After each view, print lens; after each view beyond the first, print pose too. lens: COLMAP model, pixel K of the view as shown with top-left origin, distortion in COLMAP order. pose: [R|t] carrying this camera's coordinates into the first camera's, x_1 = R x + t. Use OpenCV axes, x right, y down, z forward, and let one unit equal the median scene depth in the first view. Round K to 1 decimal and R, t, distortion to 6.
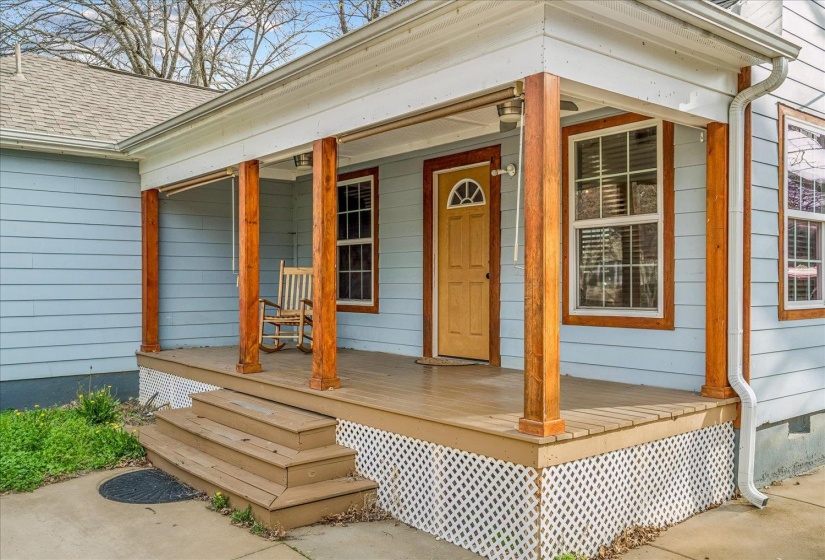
lens RADIAL K [[738.3, 0, 412.1], [0, 738.3, 283.2], [0, 0, 1]] dist [0.014471, -0.001579]
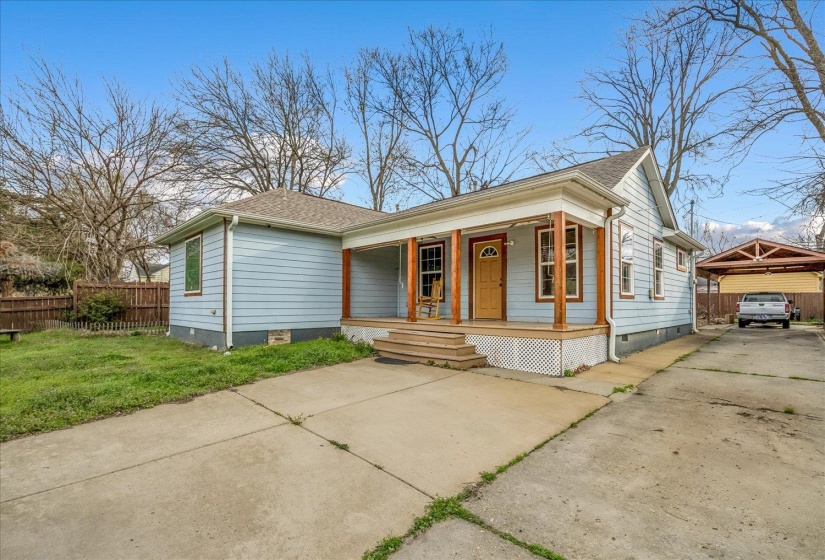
lens RADIAL K [[387.0, 0, 421.0], [0, 387.0, 294.7], [0, 0, 1]] dist [-0.003284, 0.001688]
pose [[0.995596, 0.004637, 0.093636, -0.268978], [-0.002802, 0.999802, -0.019721, 0.046891], [-0.093709, 0.019372, 0.995411, -0.261548]]
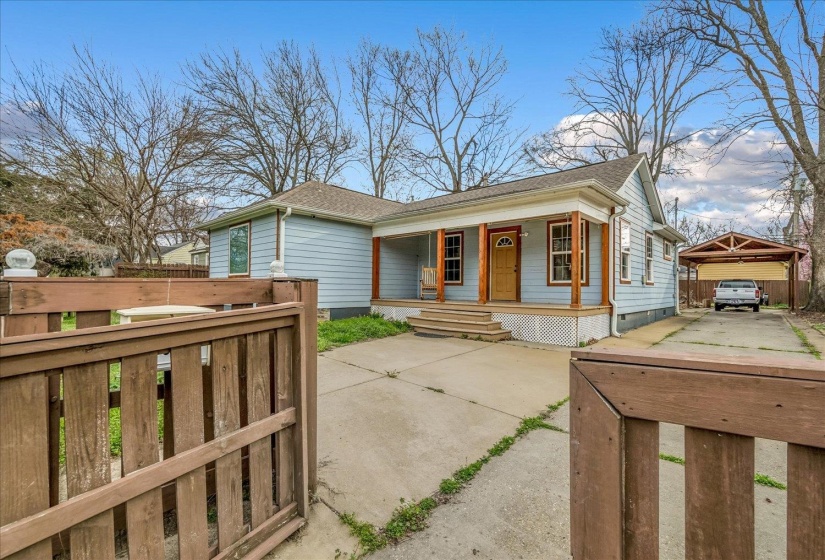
lens RADIAL K [[376.1, 0, 424.7], [0, 376.1, 278.6], [0, 0, 1]] dist [-0.001406, 0.000942]
pose [[0.991686, 0.014323, 0.127879, -0.403858], [-0.011871, 0.999731, -0.019920, 0.050244], [-0.128130, 0.018236, 0.991590, -0.378138]]
